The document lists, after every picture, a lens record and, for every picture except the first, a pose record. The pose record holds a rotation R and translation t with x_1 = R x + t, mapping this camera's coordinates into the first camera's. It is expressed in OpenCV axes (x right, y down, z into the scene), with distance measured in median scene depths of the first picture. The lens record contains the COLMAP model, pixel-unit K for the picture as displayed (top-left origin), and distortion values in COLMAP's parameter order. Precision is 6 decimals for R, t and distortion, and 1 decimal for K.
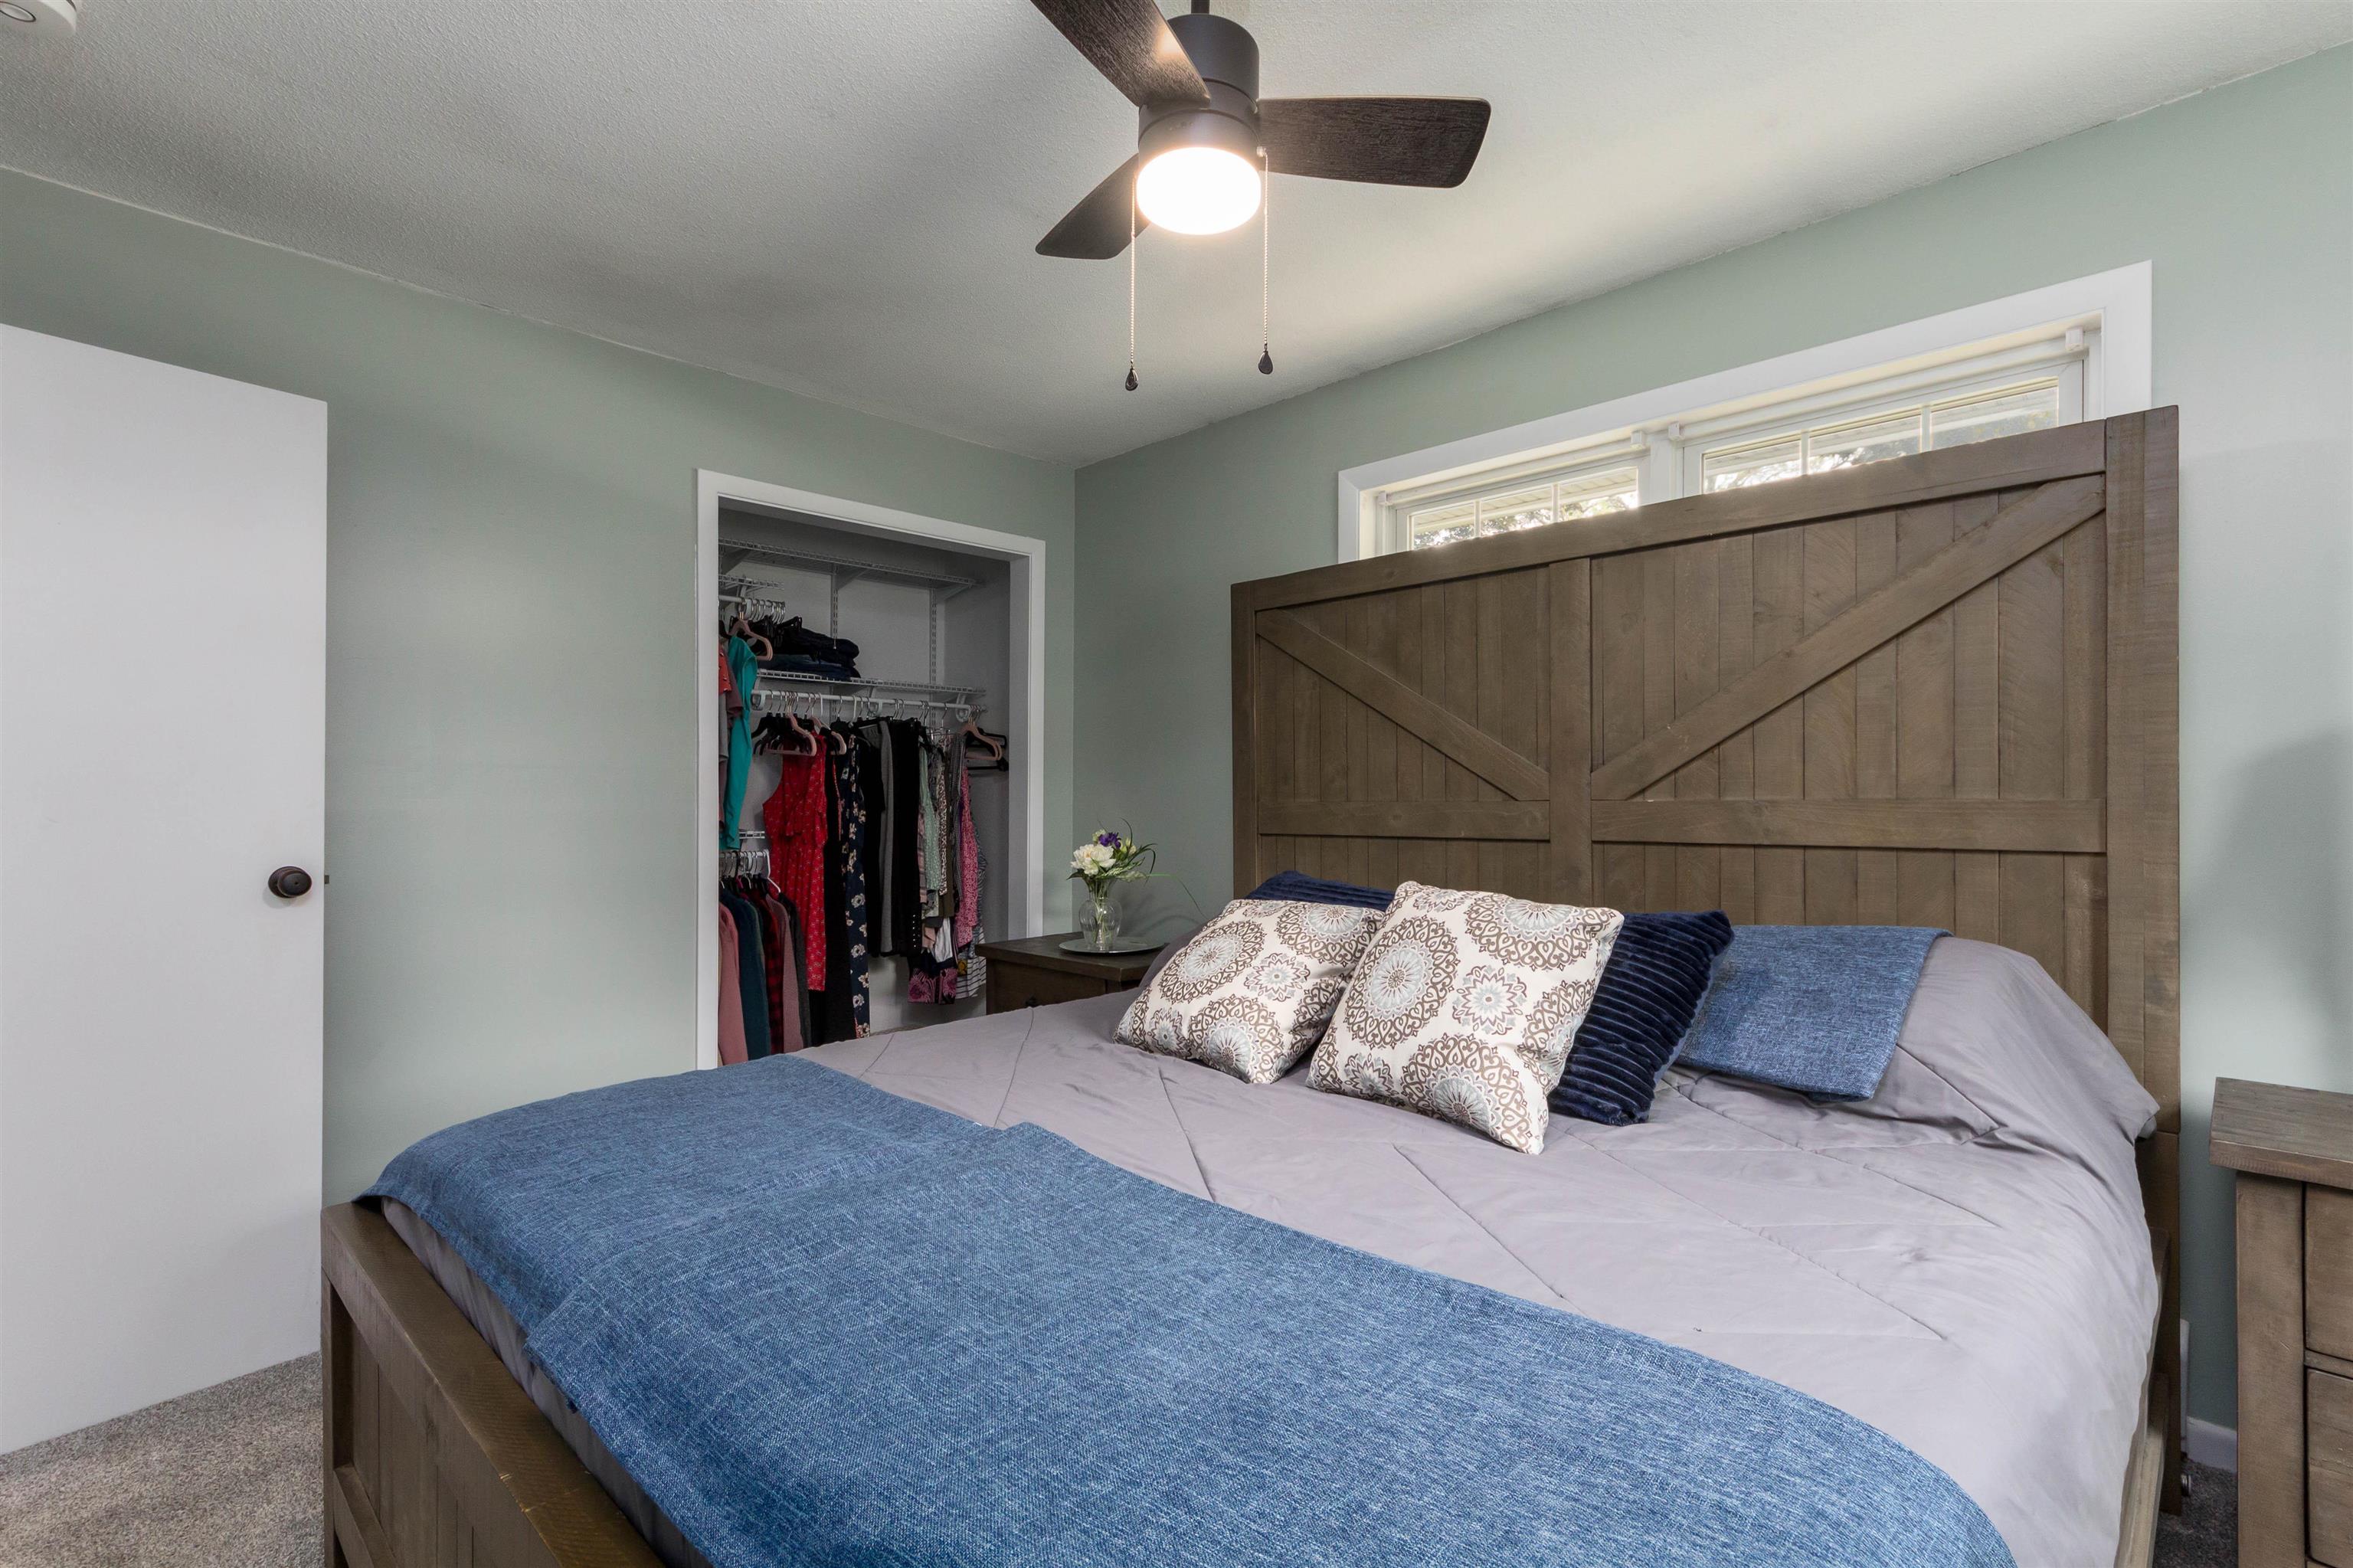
lens RADIAL K [[1075.4, 0, 1165.6], [0, 1075.4, 791.3], [0, 0, 1]] dist [0.008832, -0.001947]
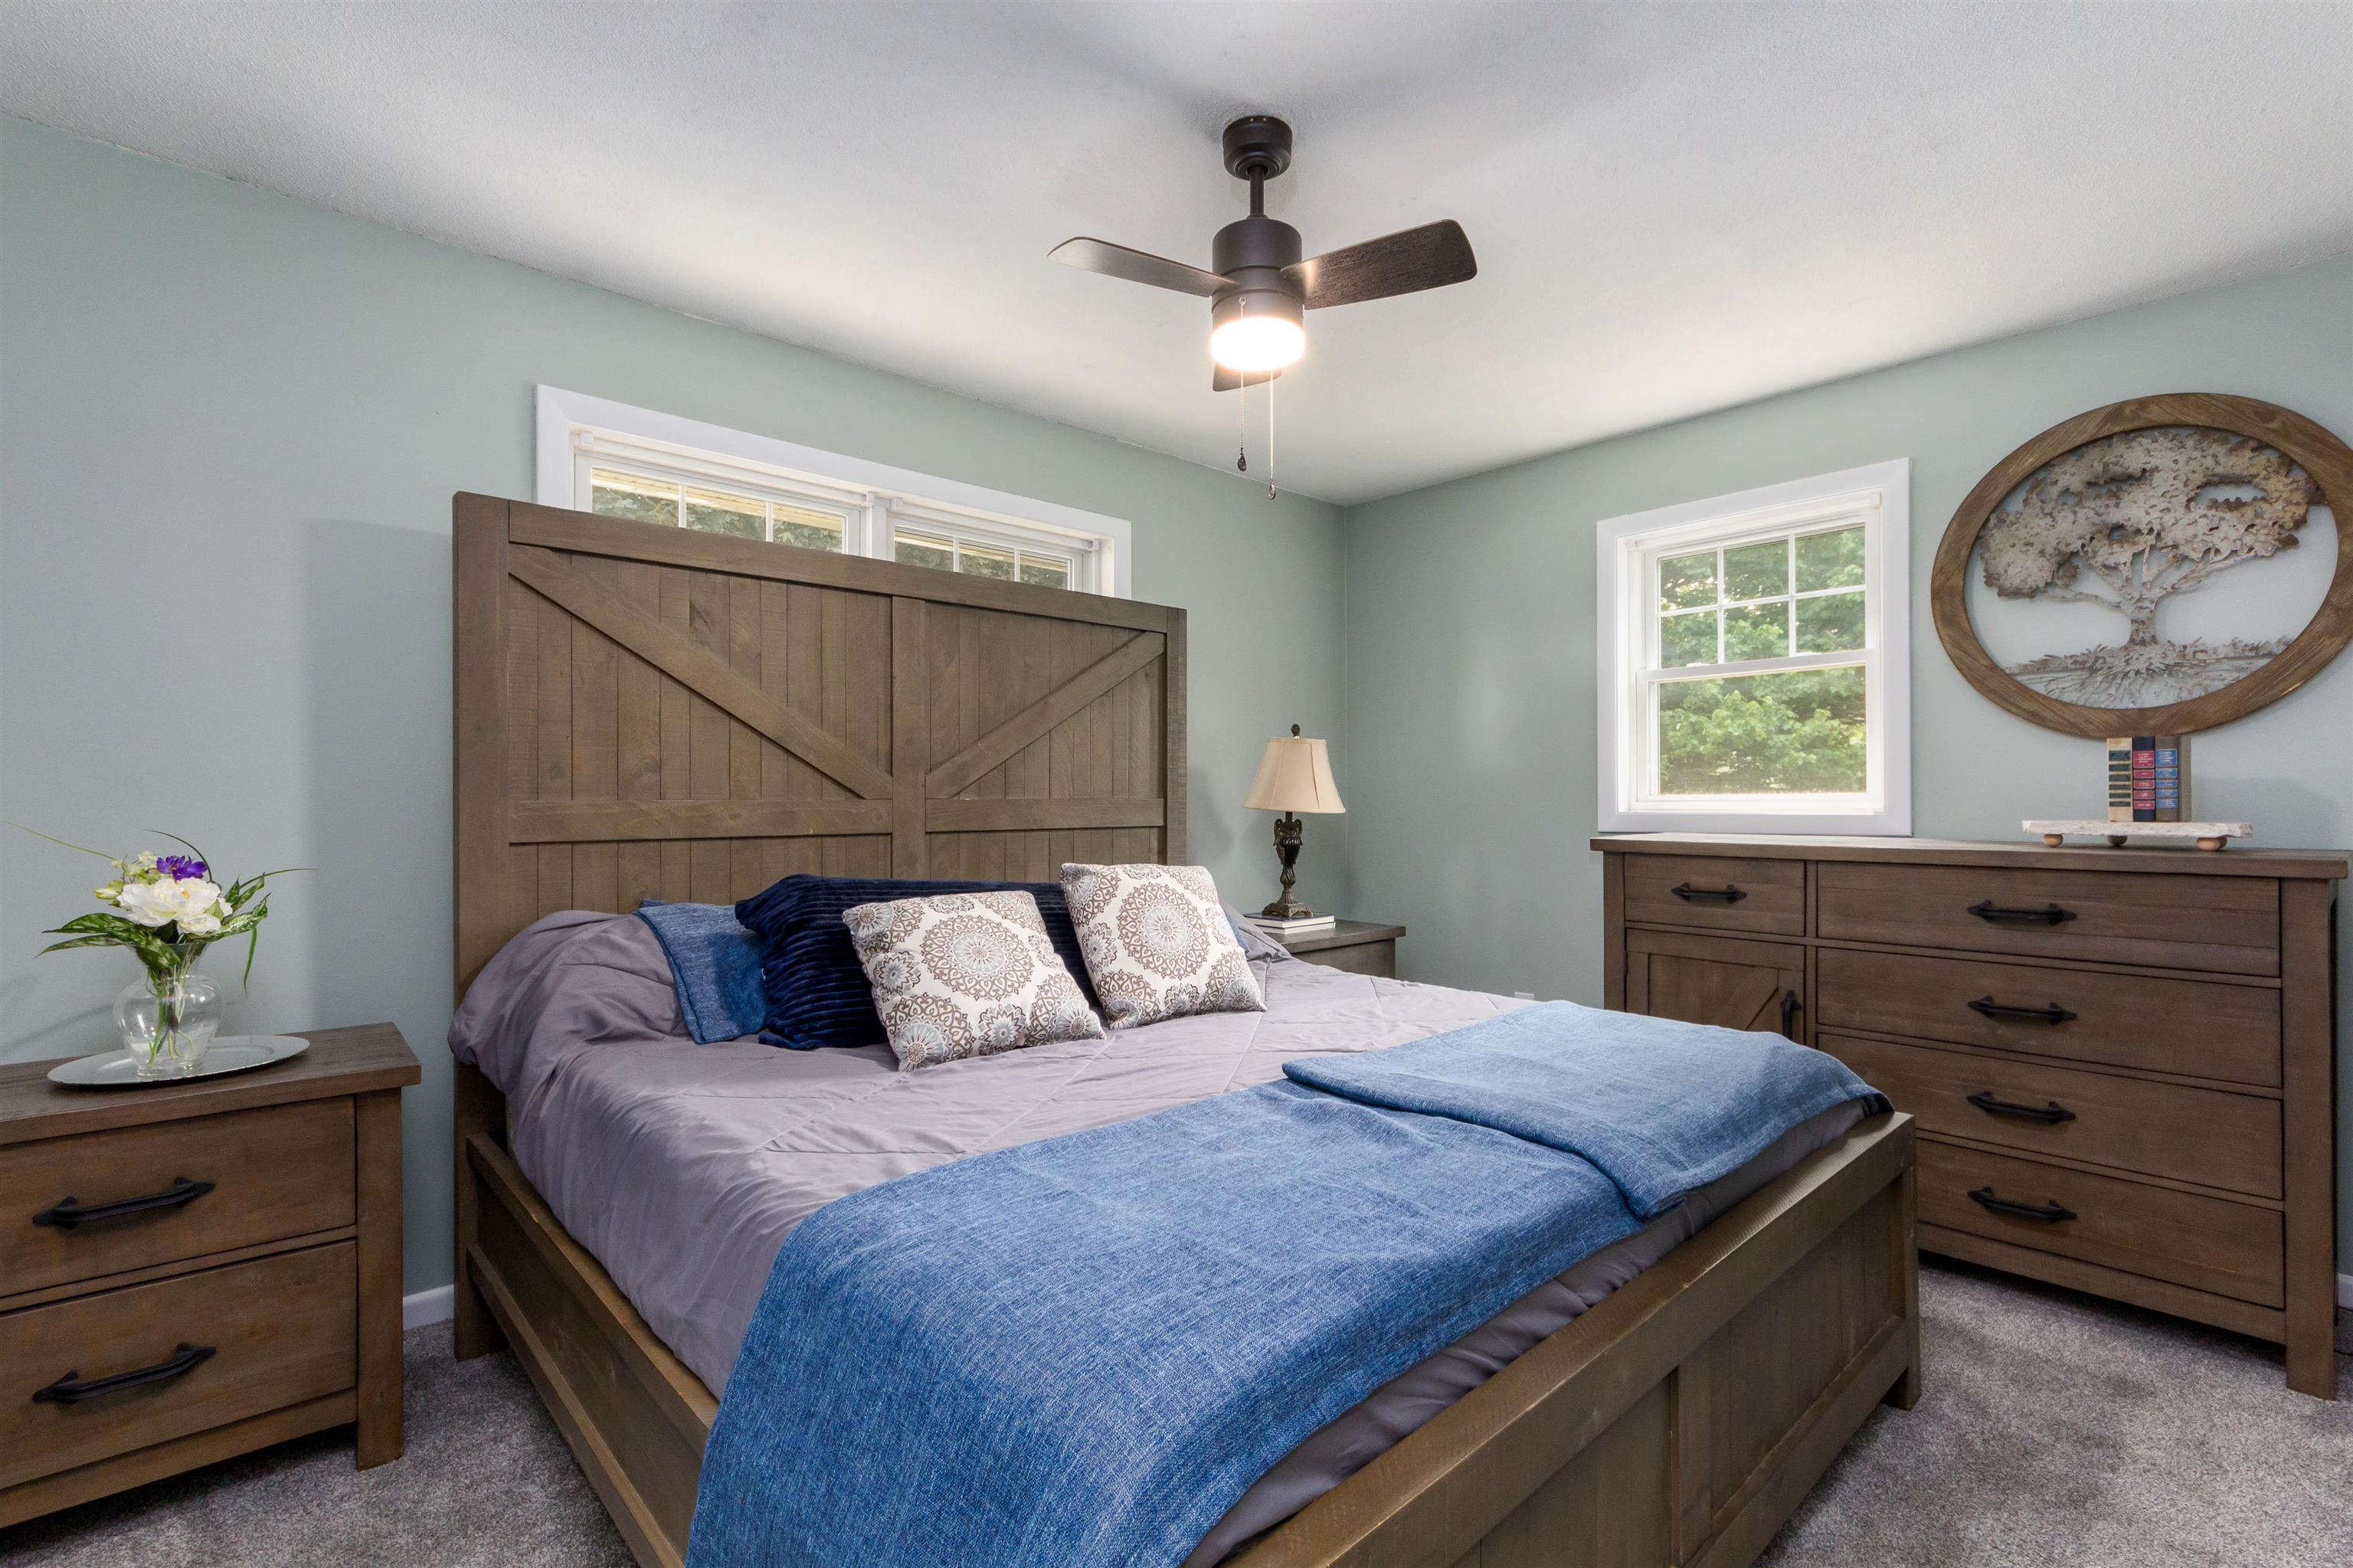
lens RADIAL K [[1075.4, 0, 1164.9], [0, 1075.4, 793.7], [0, 0, 1]] dist [0.008832, -0.001947]
pose [[0.068551, 0.018248, 0.997481, -0.823716], [0.001484, 0.999830, -0.018393, 0.025830], [-0.997646, 0.002741, 0.068513, 0.672826]]
